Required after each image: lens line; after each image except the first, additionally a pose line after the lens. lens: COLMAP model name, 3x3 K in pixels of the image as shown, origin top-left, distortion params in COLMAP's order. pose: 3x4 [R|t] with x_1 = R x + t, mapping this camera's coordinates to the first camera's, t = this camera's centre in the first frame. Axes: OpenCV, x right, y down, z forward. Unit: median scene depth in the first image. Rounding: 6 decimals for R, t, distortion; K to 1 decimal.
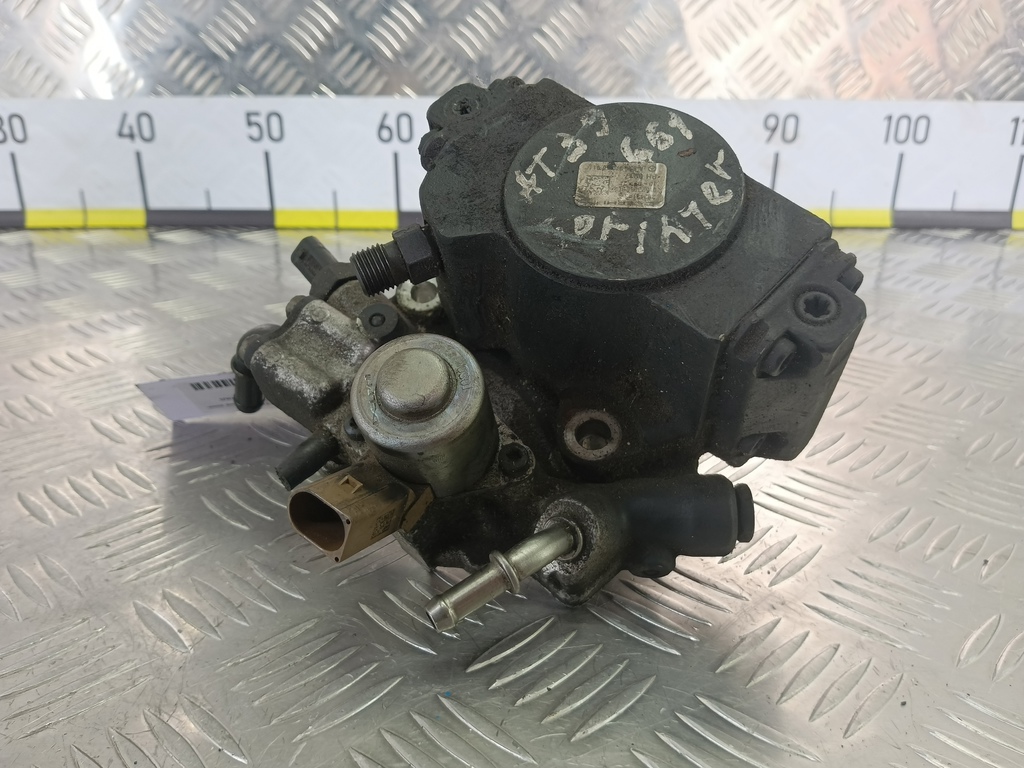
lens RADIAL K [[847.7, 0, 513.0], [0, 847.7, 386.5], [0, 0, 1]] dist [0.002952, -0.080798]
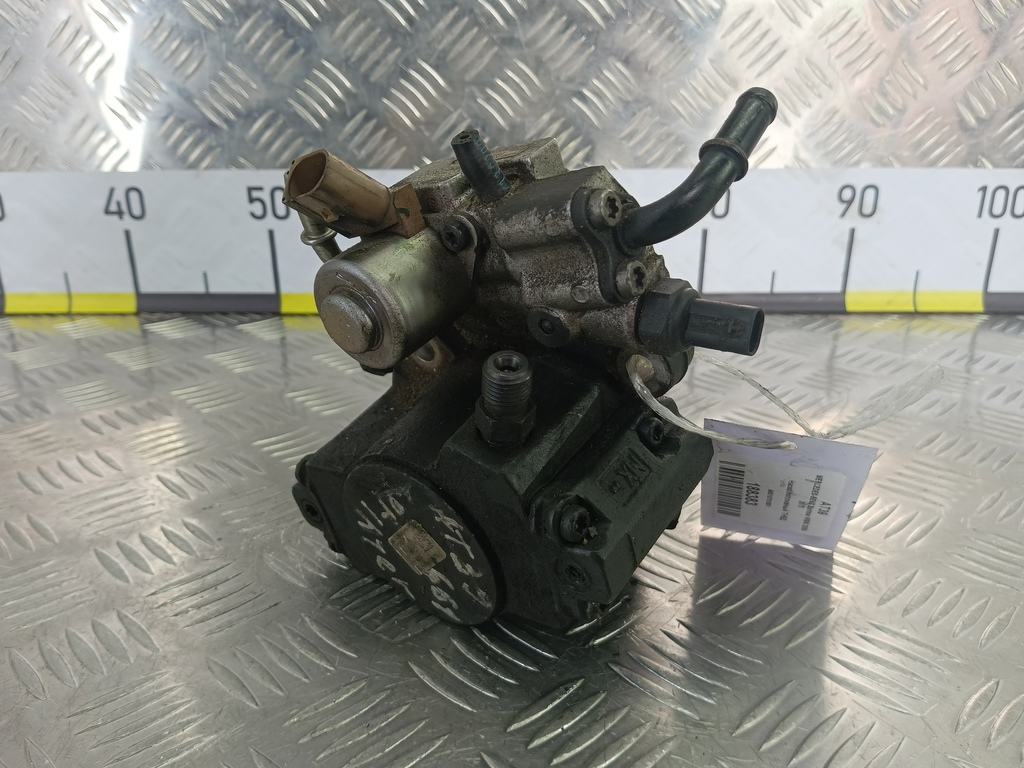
lens RADIAL K [[847.7, 0, 512.4], [0, 847.7, 385.5], [0, 0, 1]] dist [0.002952, -0.080798]
pose [[0.999402, 0.002724, -0.034482, -0.006892], [-0.003500, 0.999741, -0.022472, -0.098400], [0.034411, 0.022580, 0.999153, 0.129568]]
